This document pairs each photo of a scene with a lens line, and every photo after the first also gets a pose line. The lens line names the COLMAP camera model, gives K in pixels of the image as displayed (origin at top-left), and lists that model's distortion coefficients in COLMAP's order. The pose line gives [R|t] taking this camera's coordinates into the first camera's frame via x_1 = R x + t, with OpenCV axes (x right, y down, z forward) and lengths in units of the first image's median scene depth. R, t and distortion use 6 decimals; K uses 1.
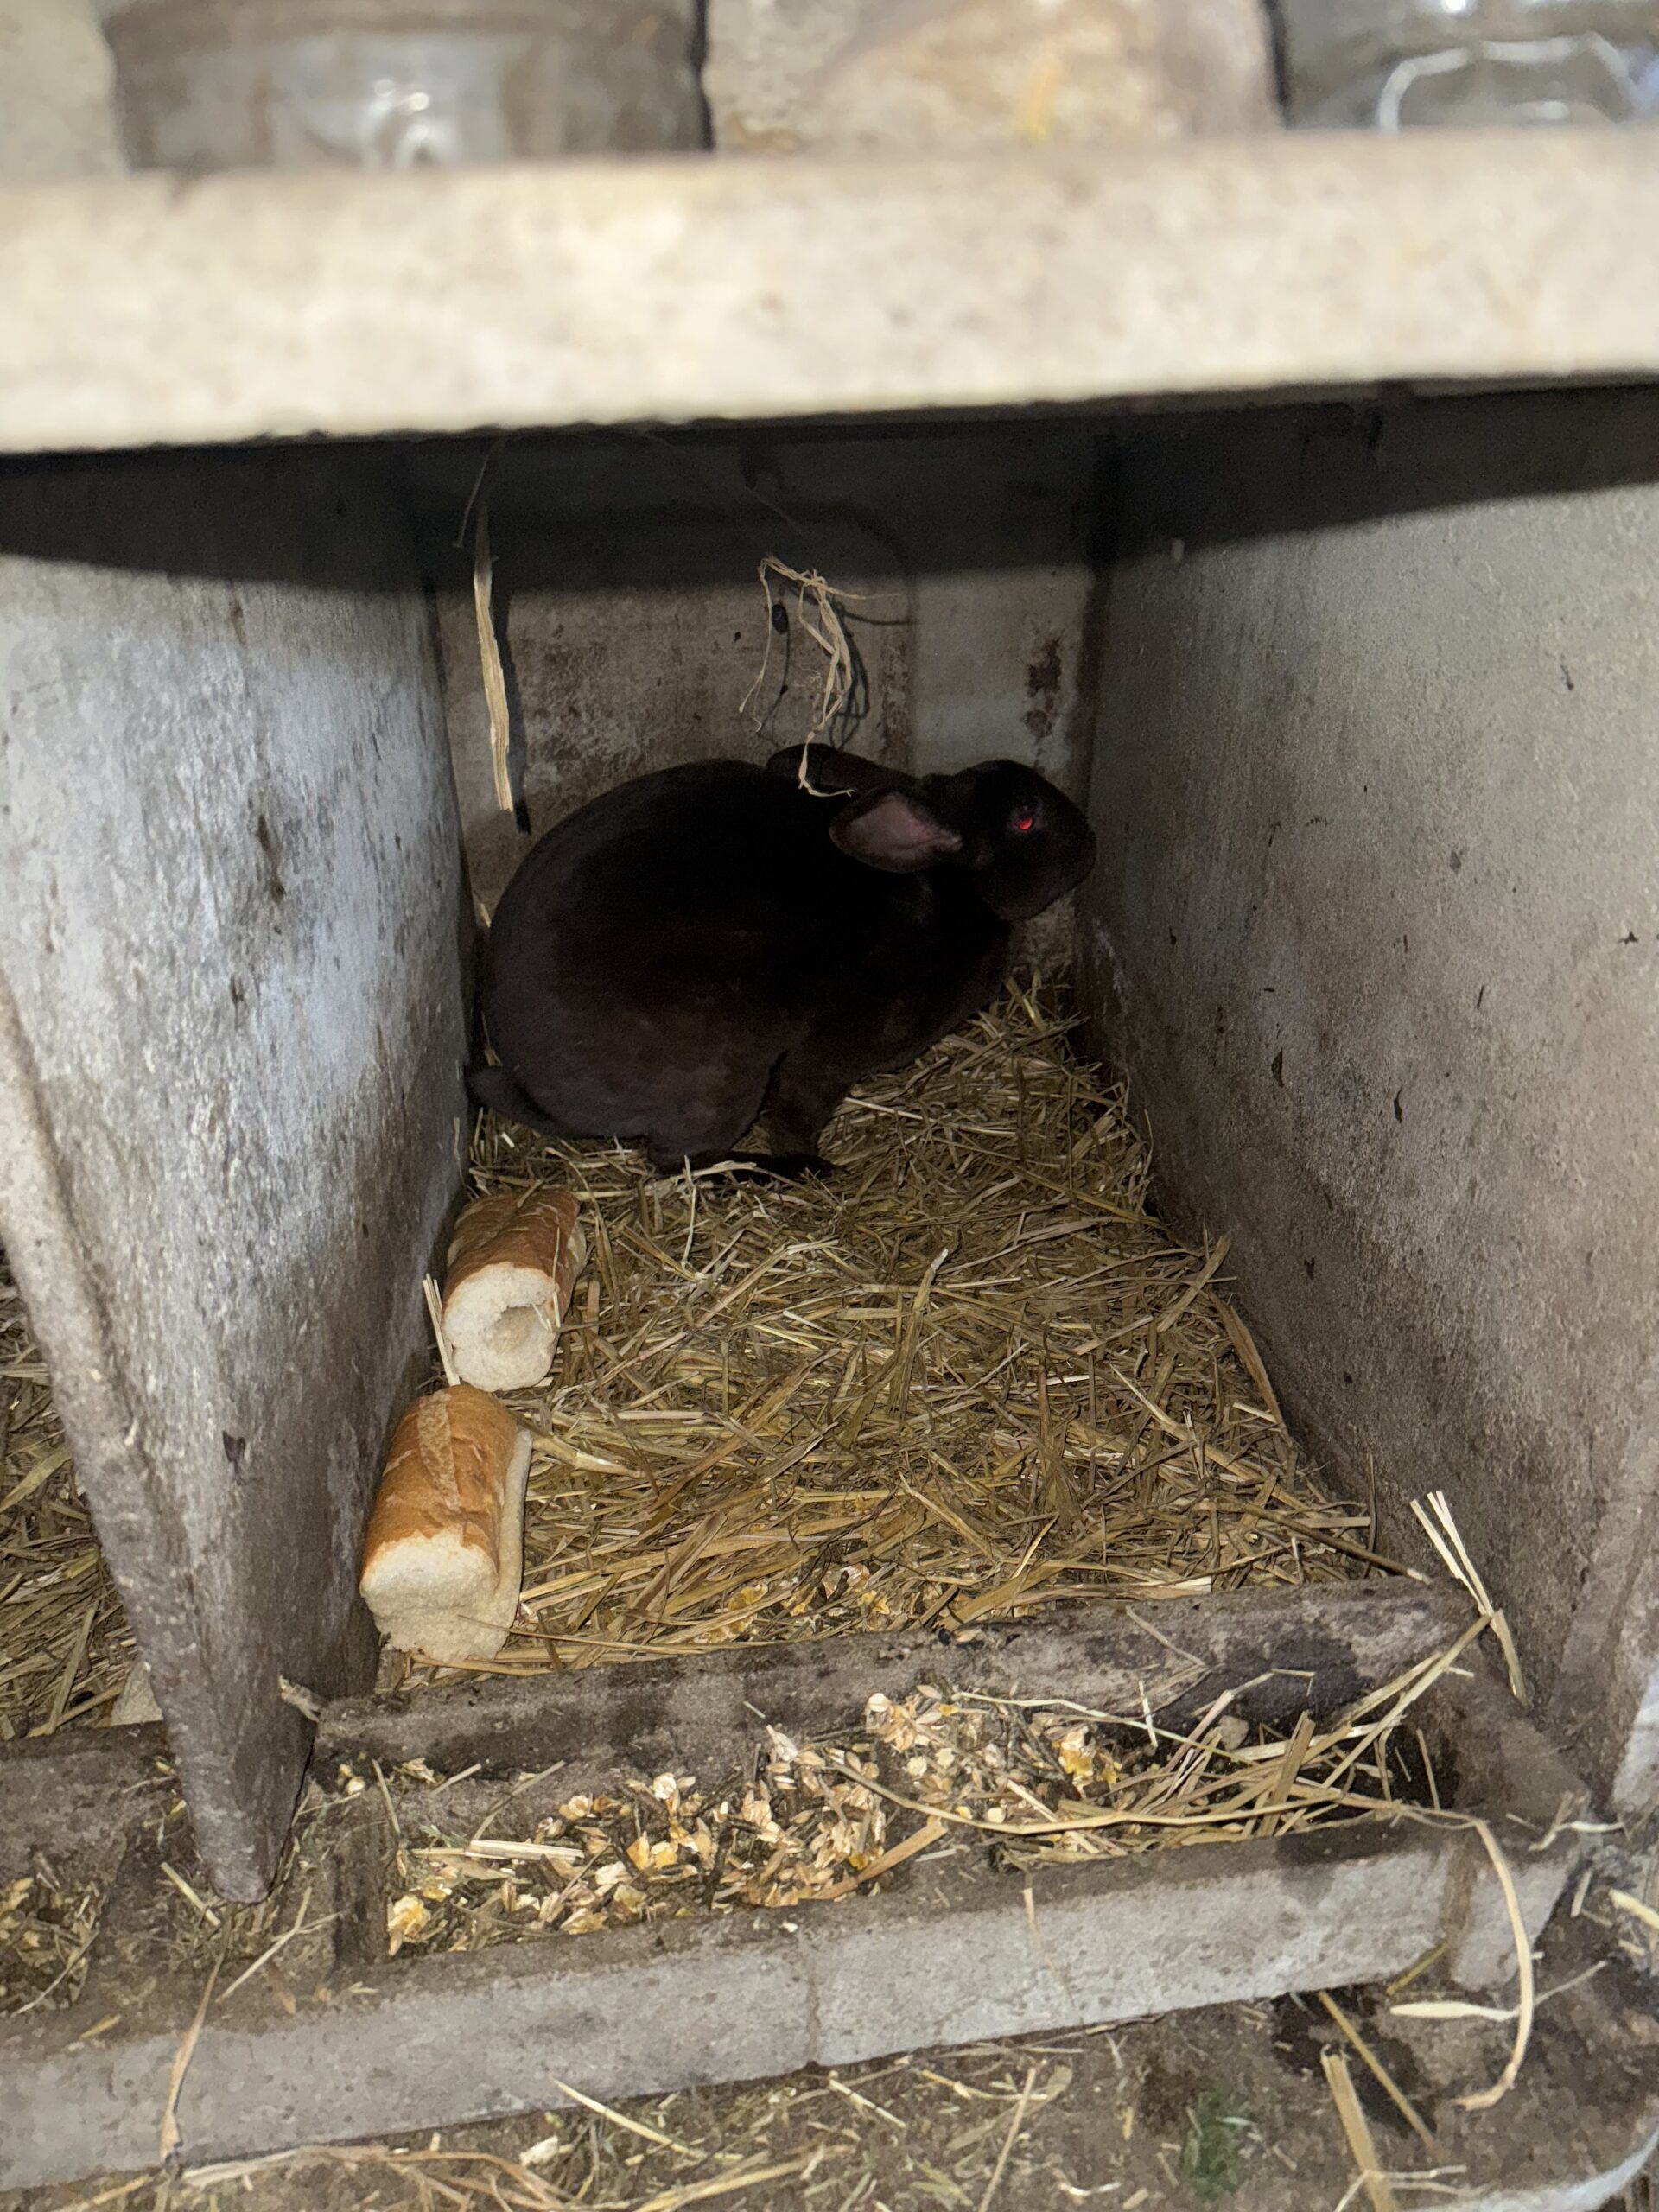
lens RADIAL K [[1499.8, 0, 822.8], [0, 1499.8, 1107.5], [0, 0, 1]] dist [0.050267, -0.073143]
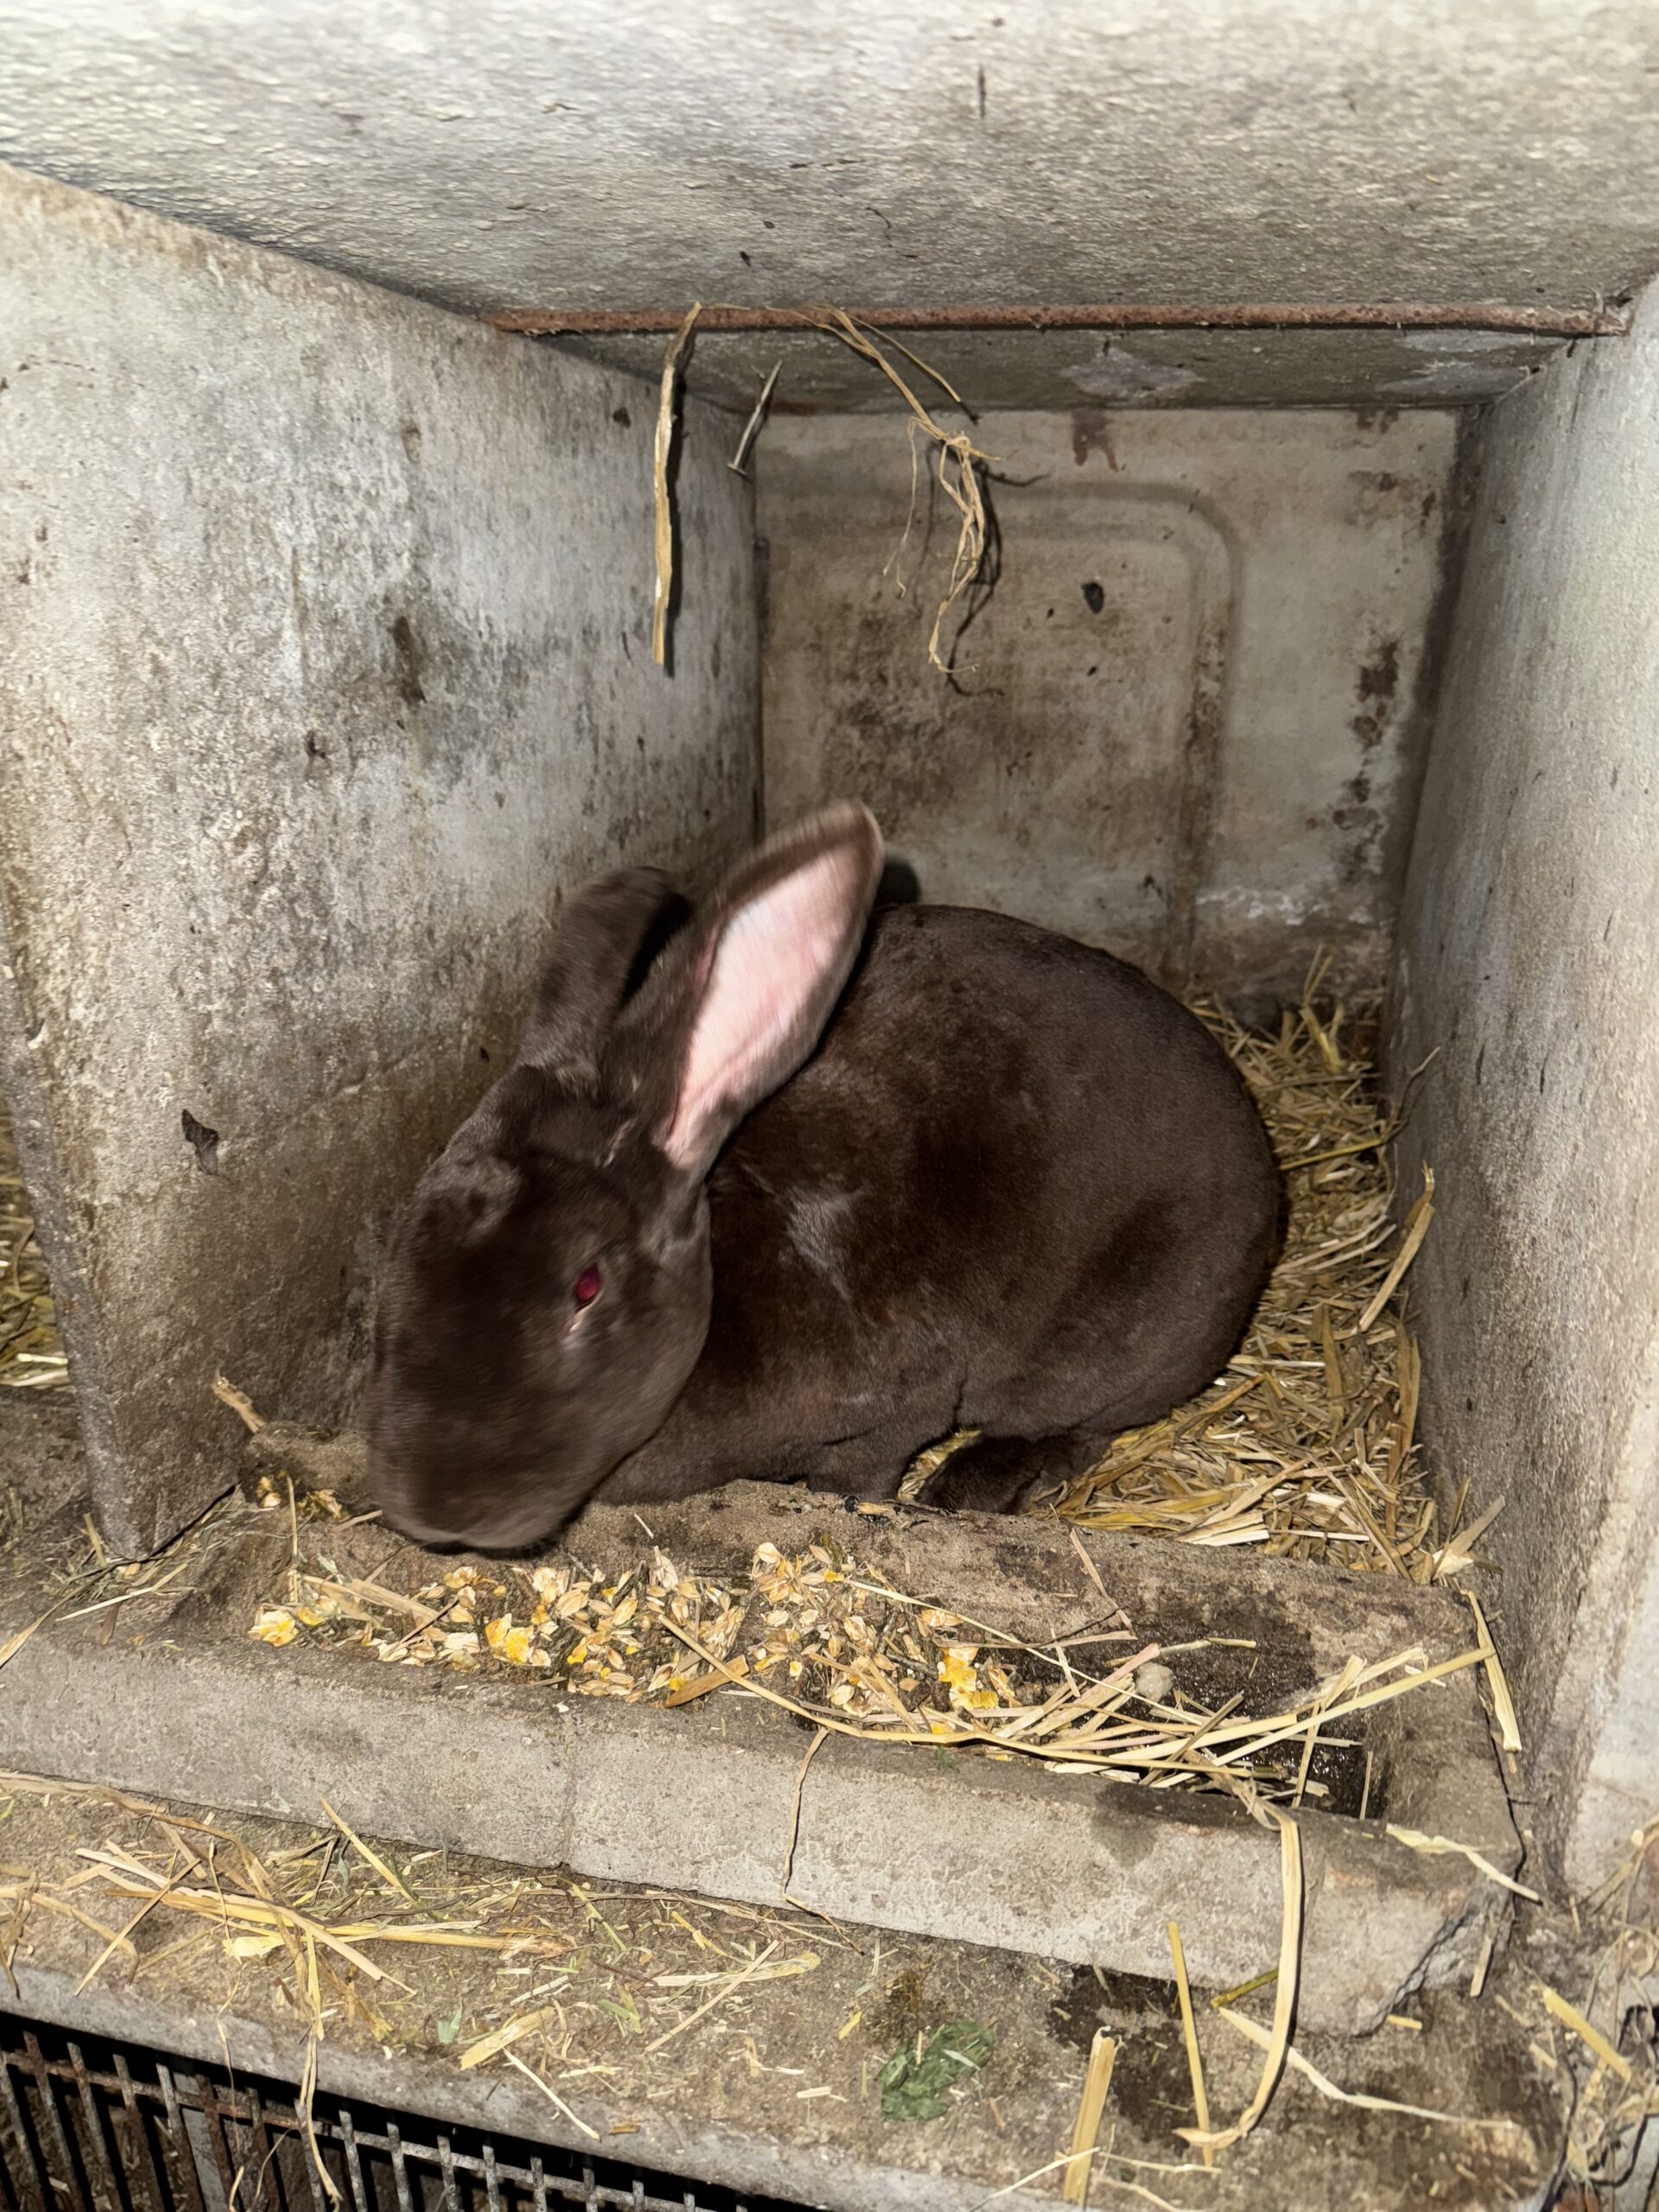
lens RADIAL K [[1502.9, 0, 860.8], [0, 1502.9, 1113.7], [0, 0, 1]] dist [0.162764, -0.308404]
pose [[0.943634, 0.156180, -0.291825, 0.331461], [-0.177665, 0.982897, -0.048461, 0.159549], [0.279266, 0.097577, 0.955243, 0.073501]]
